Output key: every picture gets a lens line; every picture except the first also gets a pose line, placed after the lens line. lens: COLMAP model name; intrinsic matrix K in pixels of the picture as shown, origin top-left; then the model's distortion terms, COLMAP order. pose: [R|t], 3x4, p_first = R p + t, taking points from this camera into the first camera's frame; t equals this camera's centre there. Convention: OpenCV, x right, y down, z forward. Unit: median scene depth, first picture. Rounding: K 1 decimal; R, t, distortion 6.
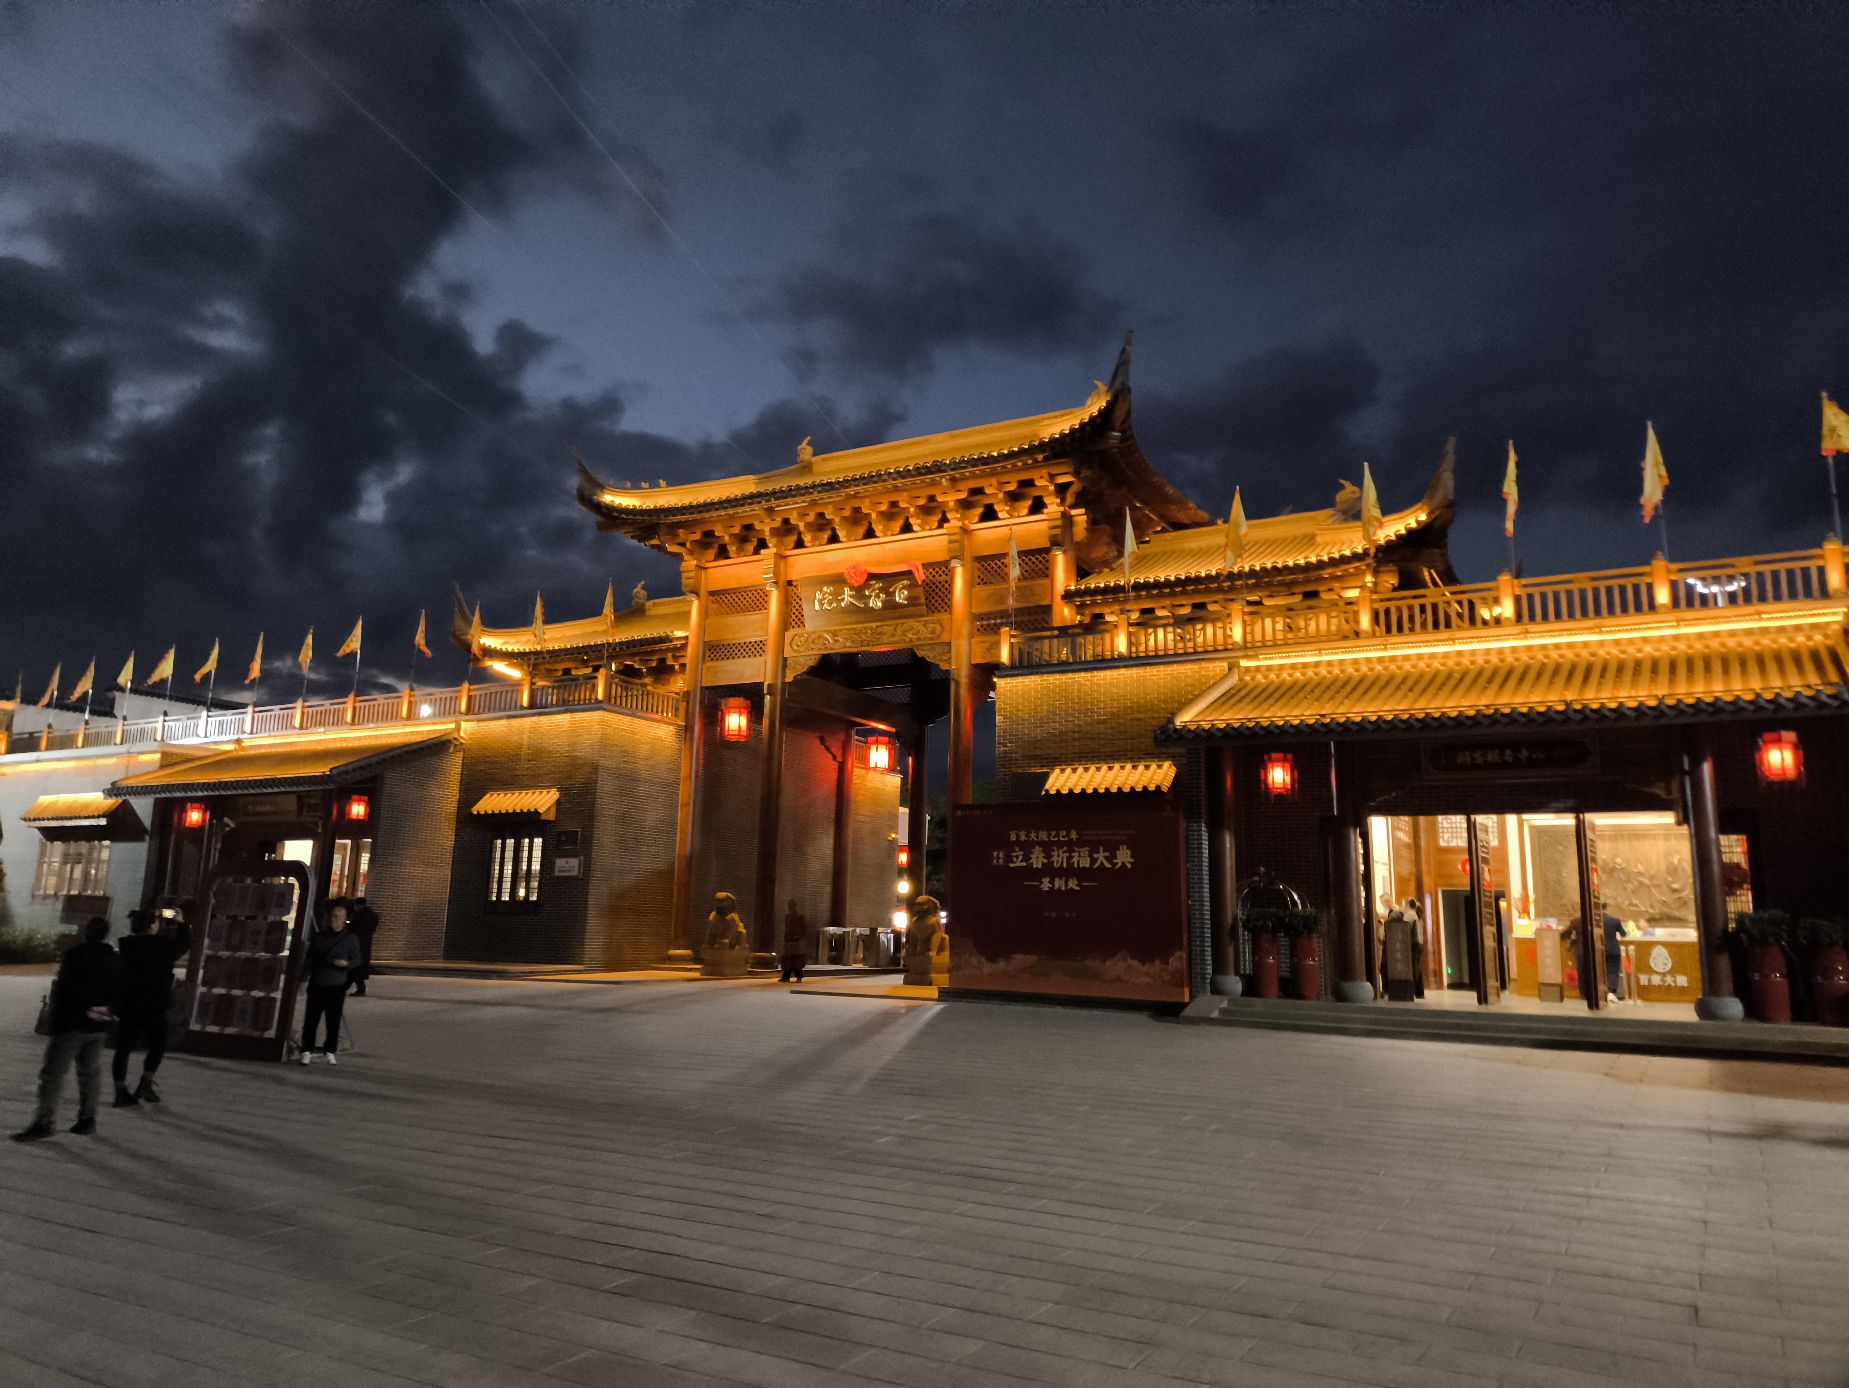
lens RADIAL K [[1324.3, 0, 924.5], [0, 1324.3, 694.0], [0, 0, 1]] dist [0.032394, -0.002290]
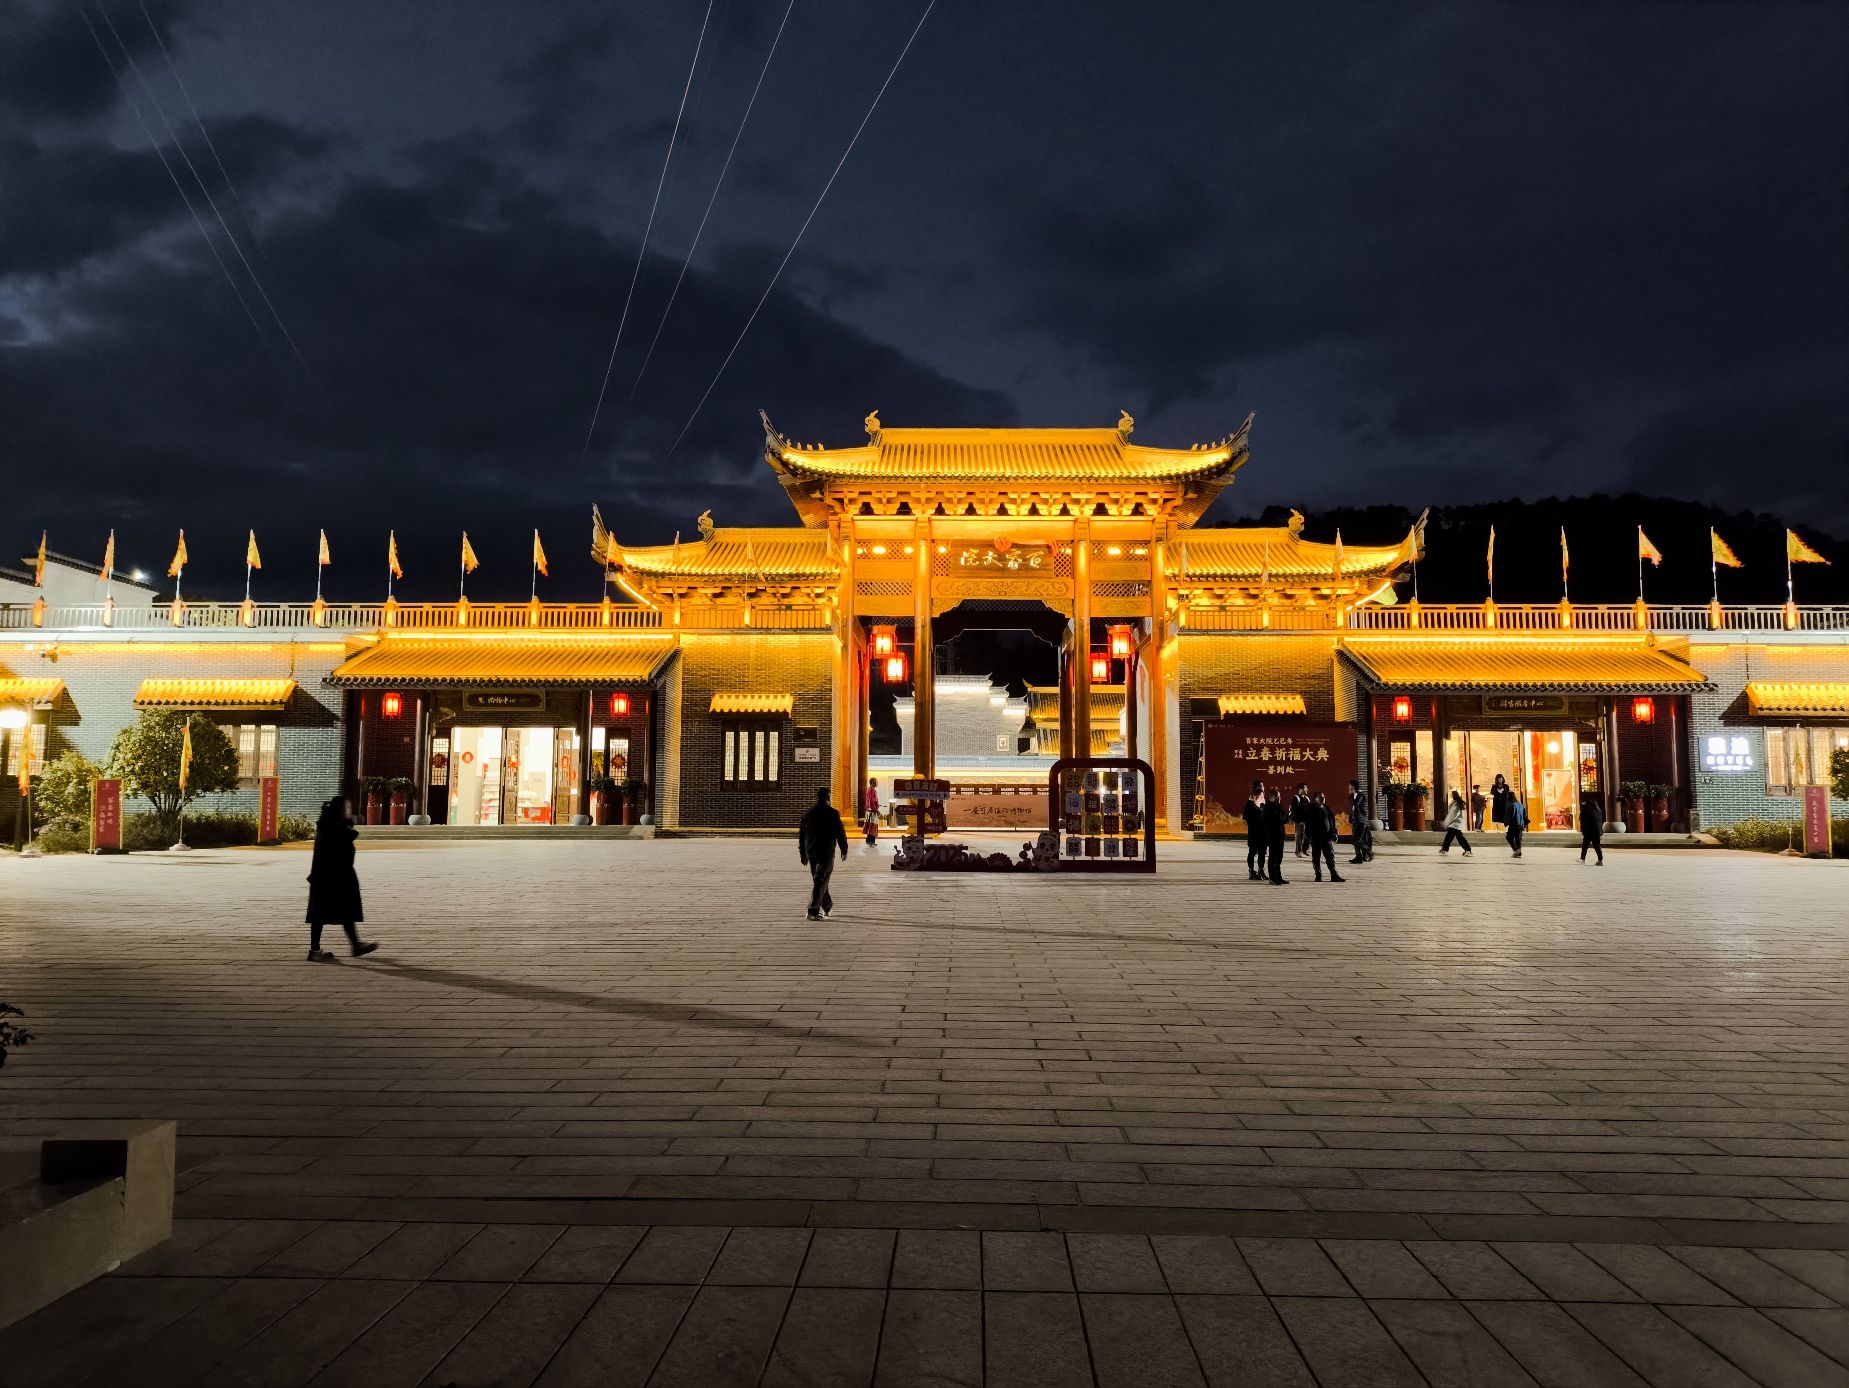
lens RADIAL K [[1324.3, 0, 924.5], [0, 1324.3, 694.0], [0, 0, 1]] dist [0.032394, -0.002290]
pose [[0.878428, 0.025320, 0.477203, -0.787601], [-0.069199, 0.994810, 0.074595, -0.032446], [-0.472838, -0.098549, 0.875621, -0.172487]]
